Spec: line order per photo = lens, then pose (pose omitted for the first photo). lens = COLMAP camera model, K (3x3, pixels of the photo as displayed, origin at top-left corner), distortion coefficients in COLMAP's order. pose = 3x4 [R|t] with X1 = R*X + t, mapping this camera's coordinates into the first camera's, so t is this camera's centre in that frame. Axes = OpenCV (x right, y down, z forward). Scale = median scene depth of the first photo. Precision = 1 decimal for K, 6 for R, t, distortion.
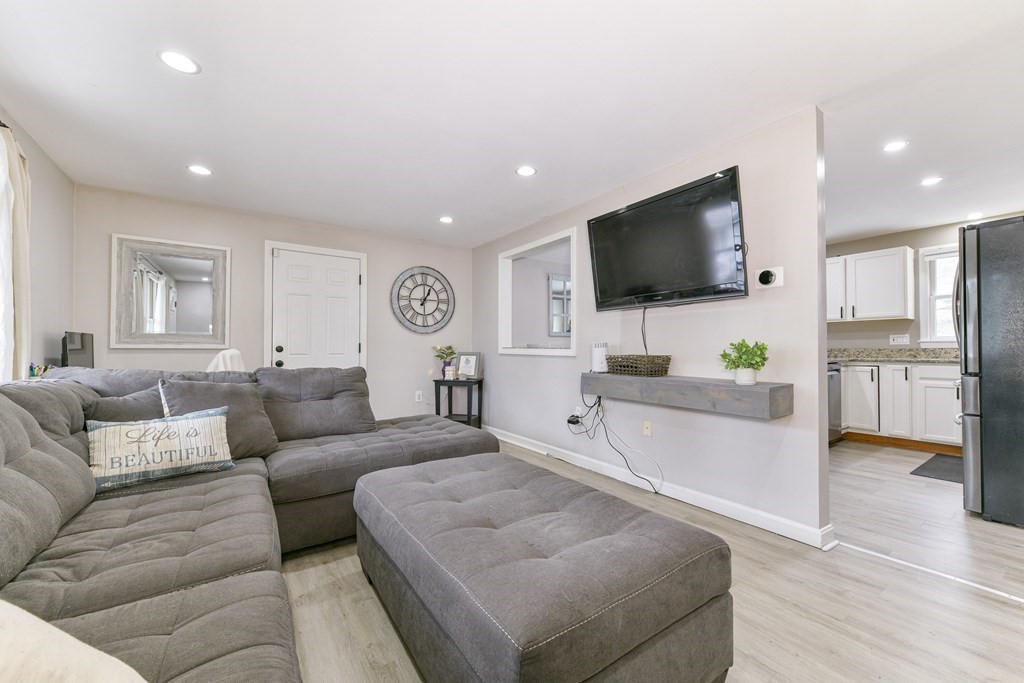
lens RADIAL K [[403.0, 0, 512.0], [0, 403.0, 341.5], [0, 0, 1]] dist [0.001194, -0.000113]
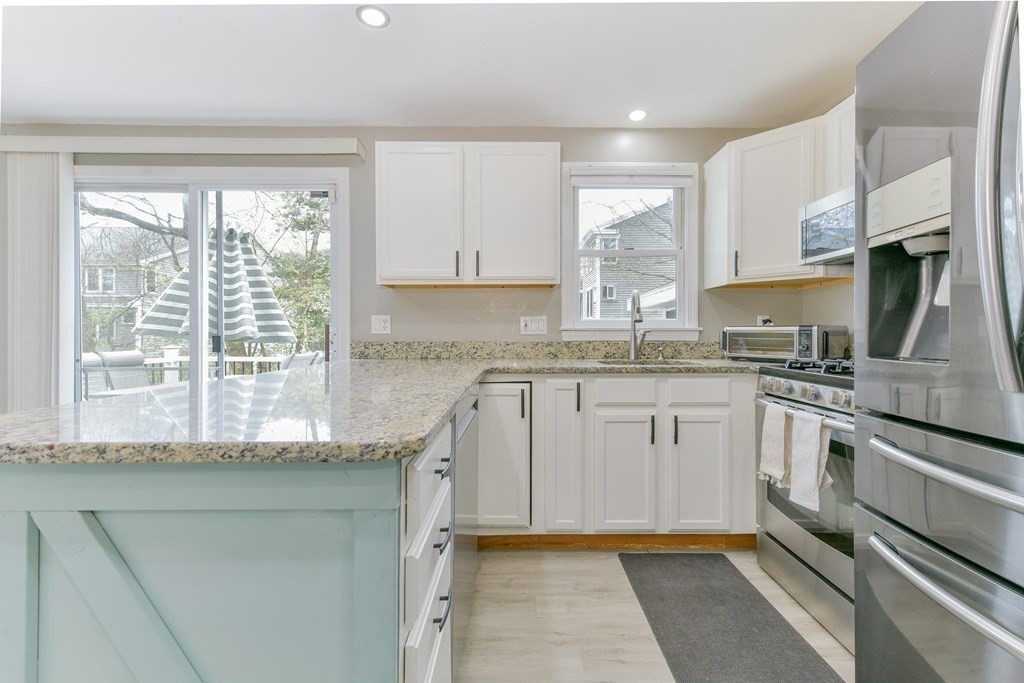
lens RADIAL K [[451.0, 0, 517.3], [0, 451.0, 333.7], [0, 0, 1]] dist [0.009023, -0.000152]
pose [[0.555220, 0.003221, 0.831697, 0.466126], [-0.014084, 0.999886, 0.005530, 0.004112], [-0.831584, -0.014784, 0.555202, 0.713968]]
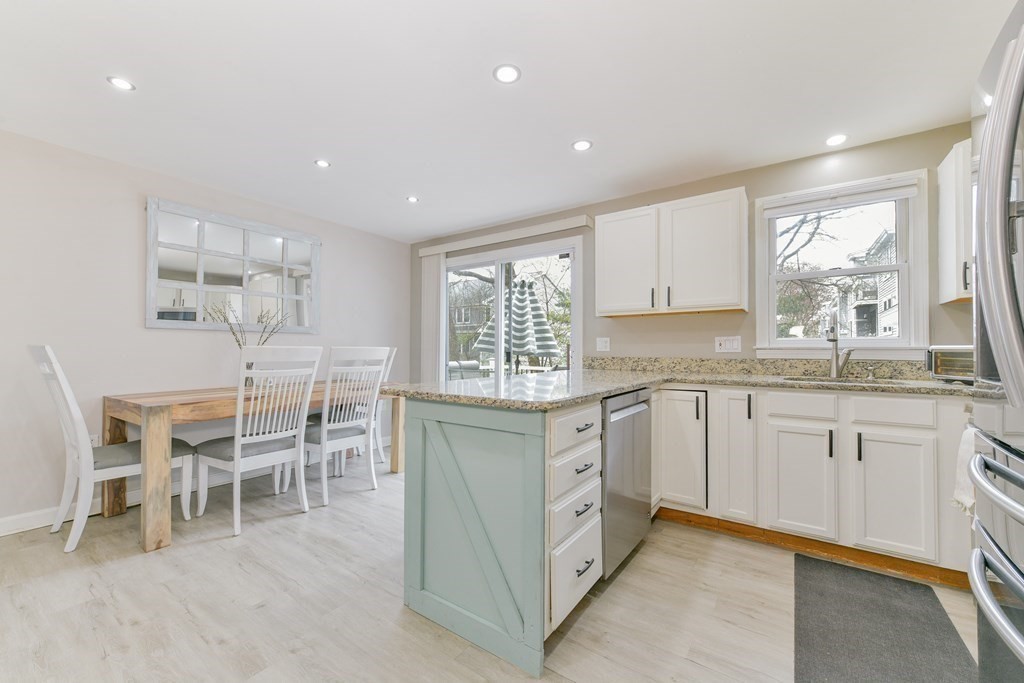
lens RADIAL K [[403.0, 0, 512.0], [0, 403.0, 341.5], [0, 0, 1]] dist [0.001194, -0.000113]
pose [[0.936819, 0.013737, 0.349545, 0.449353], [-0.011672, 0.999900, -0.008013, -0.000066], [-0.349621, 0.003427, 0.936885, 0.557425]]
